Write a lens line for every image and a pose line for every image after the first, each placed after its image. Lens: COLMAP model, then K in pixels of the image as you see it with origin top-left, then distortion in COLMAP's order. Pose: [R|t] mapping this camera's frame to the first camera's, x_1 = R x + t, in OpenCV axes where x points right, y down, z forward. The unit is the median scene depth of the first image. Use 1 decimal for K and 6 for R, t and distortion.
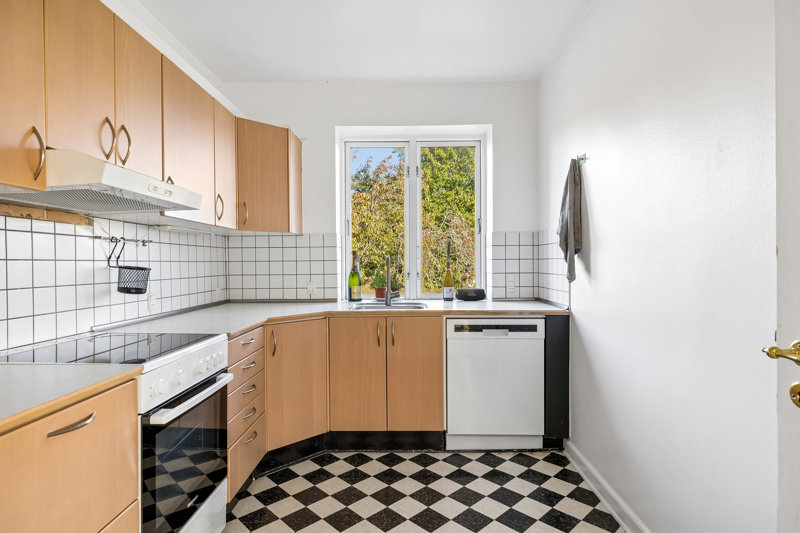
lens RADIAL K [[436.1, 0, 400.0], [0, 436.1, 265.8], [0, 0, 1]] dist [0.002422, -0.000341]
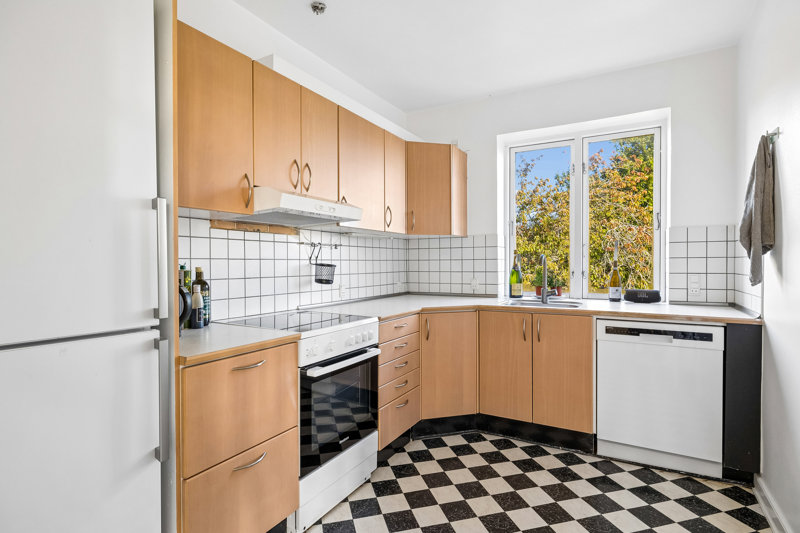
lens RADIAL K [[407.3, 0, 400.3], [0, 407.3, 266.1], [0, 0, 1]] dist [-0.000214, 0.000952]
pose [[0.876043, 0.007016, -0.482181, 0.161912], [-0.004628, 0.999970, 0.006142, -0.000278], [0.482210, -0.003149, 0.876050, -0.003009]]
